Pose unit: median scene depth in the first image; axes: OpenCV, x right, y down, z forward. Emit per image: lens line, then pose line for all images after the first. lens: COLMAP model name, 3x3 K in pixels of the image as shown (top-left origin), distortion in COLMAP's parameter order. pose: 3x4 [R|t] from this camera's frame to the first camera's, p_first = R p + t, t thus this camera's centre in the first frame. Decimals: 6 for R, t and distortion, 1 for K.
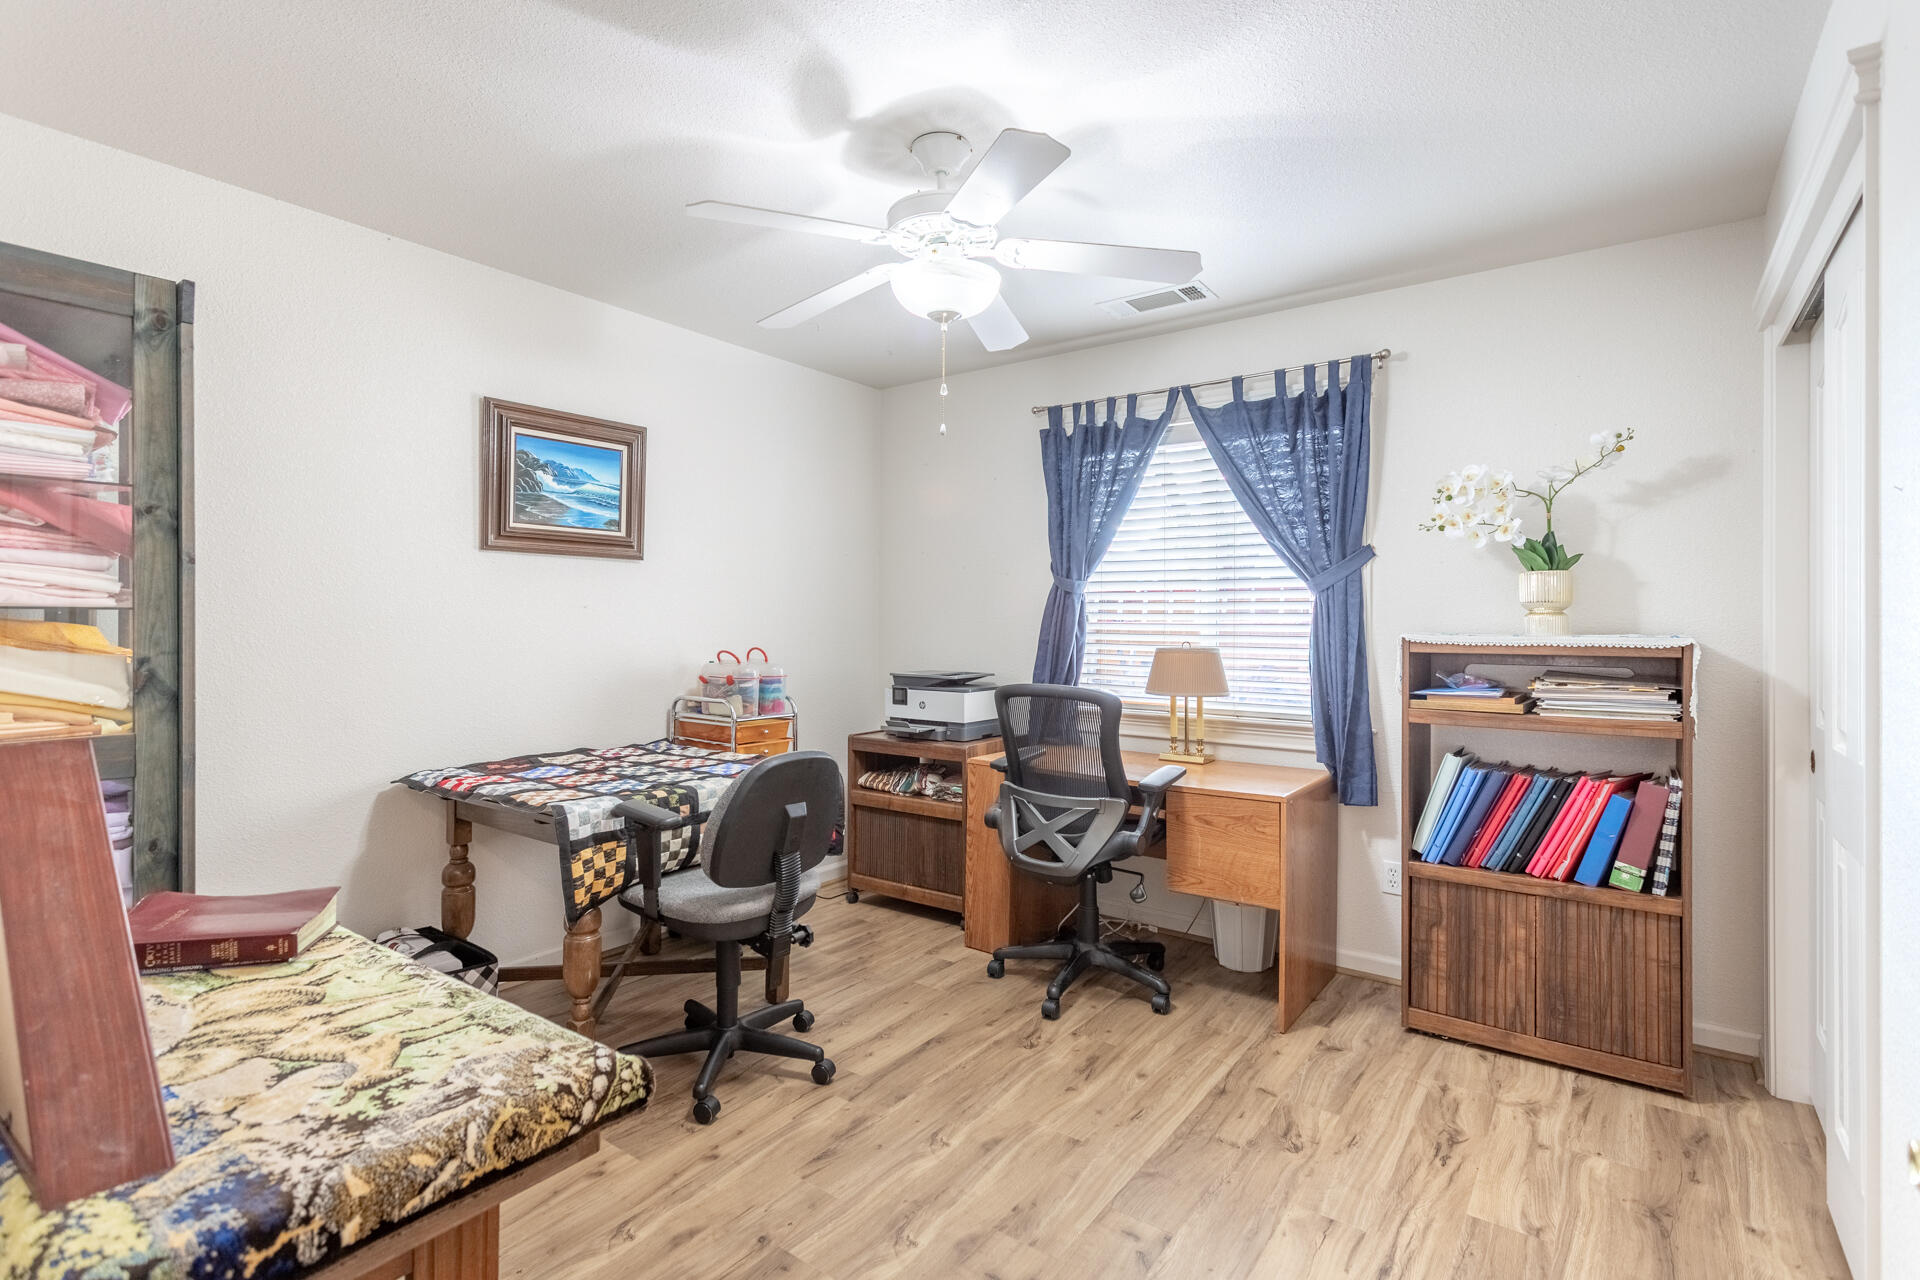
lens RADIAL K [[907.9, 0, 958.1], [0, 907.9, 632.7], [0, 0, 1]] dist [-0.000438, -0.000185]
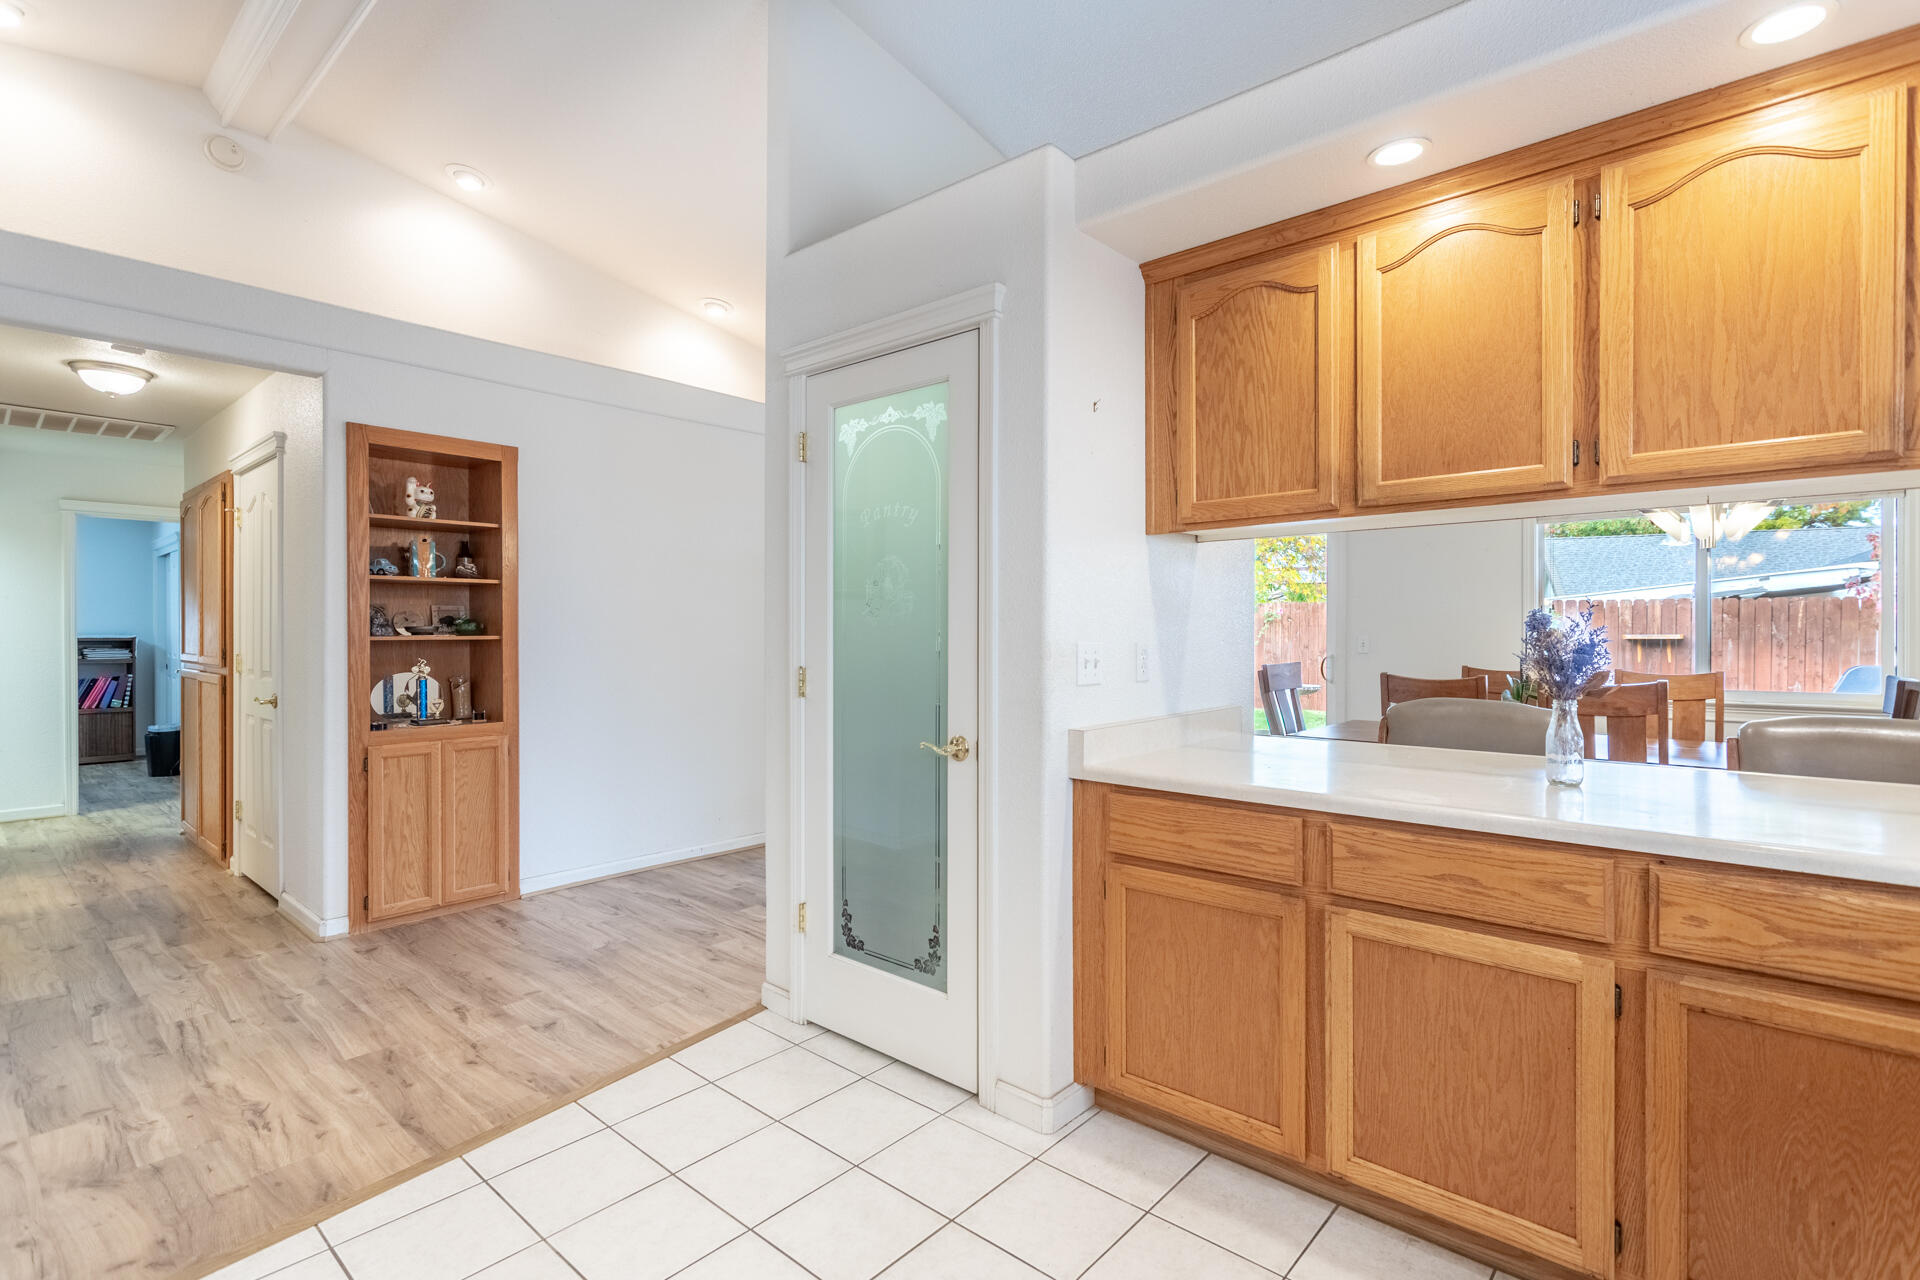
lens RADIAL K [[907.9, 0, 957.3], [0, 907.9, 634.8], [0, 0, 1]] dist [-0.000438, -0.000185]
pose [[0.084094, -0.007185, 0.996432, -2.475114], [0.001051, 0.999974, 0.007122, -0.017549], [-0.996457, 0.000449, 0.084099, -2.527342]]
